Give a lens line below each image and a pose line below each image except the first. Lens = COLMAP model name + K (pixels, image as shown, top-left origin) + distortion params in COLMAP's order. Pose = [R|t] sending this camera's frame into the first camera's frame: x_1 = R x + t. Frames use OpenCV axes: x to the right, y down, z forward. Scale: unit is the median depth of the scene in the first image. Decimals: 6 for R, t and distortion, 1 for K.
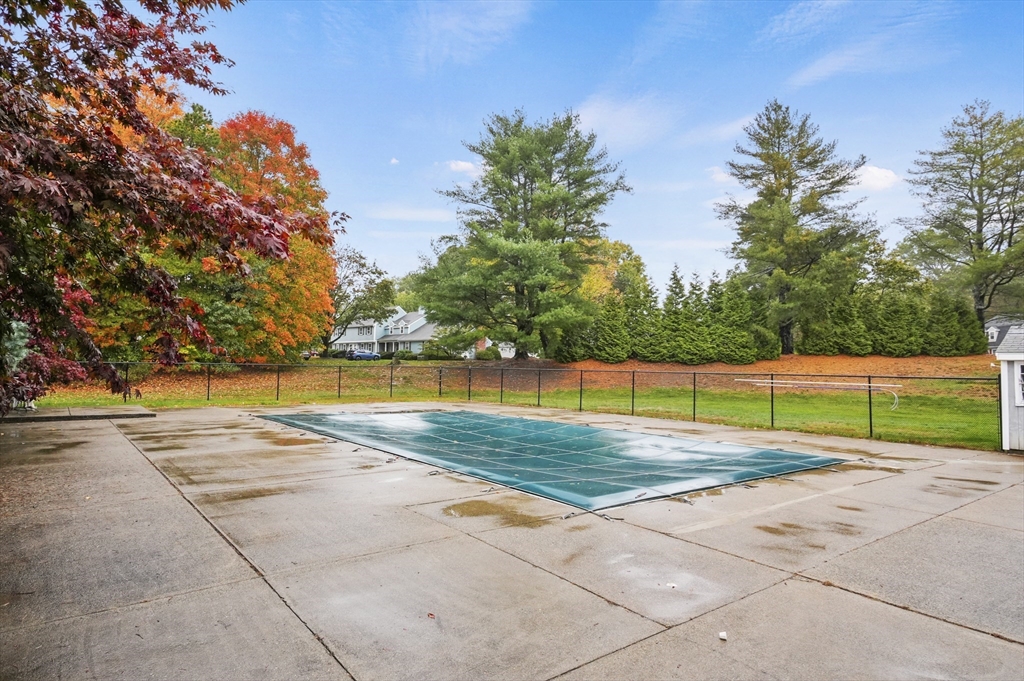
lens RADIAL K [[569.3, 0, 512.0], [0, 569.3, 340.5], [0, 0, 1]] dist [0.000357, -0.000059]
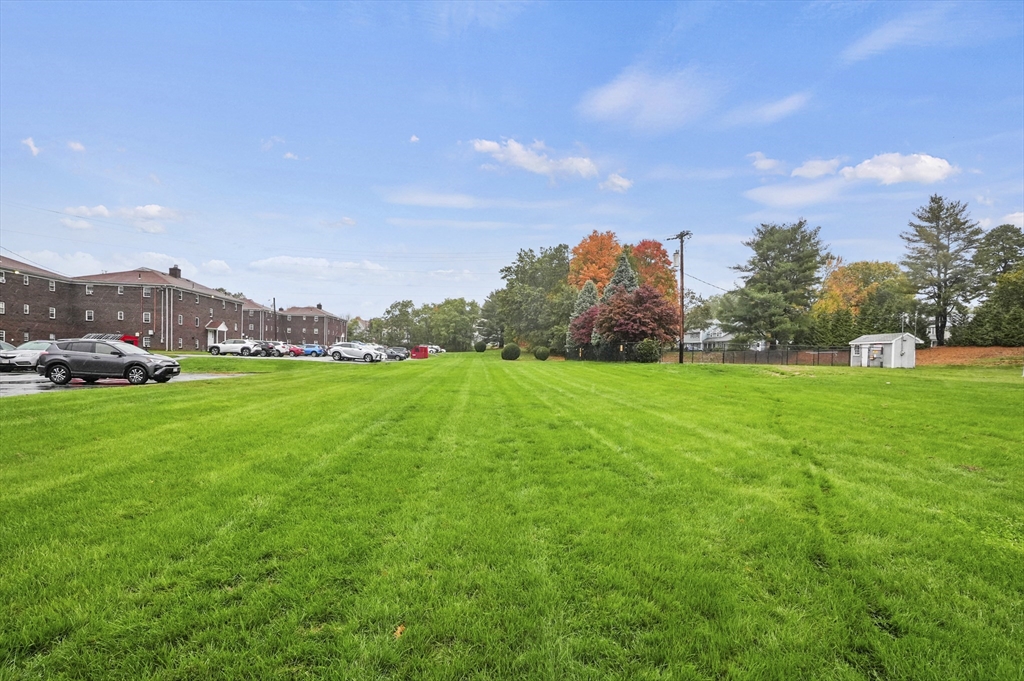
lens RADIAL K [[538.0, 0, 512.0], [0, 538.0, 340.5], [0, 0, 1]] dist [-0.001448, 0.000368]
pose [[0.831642, -0.008726, -0.555244, 0.254966], [0.004141, 0.999946, -0.009513, 0.014897], [0.555297, 0.005613, 0.831633, -0.901874]]
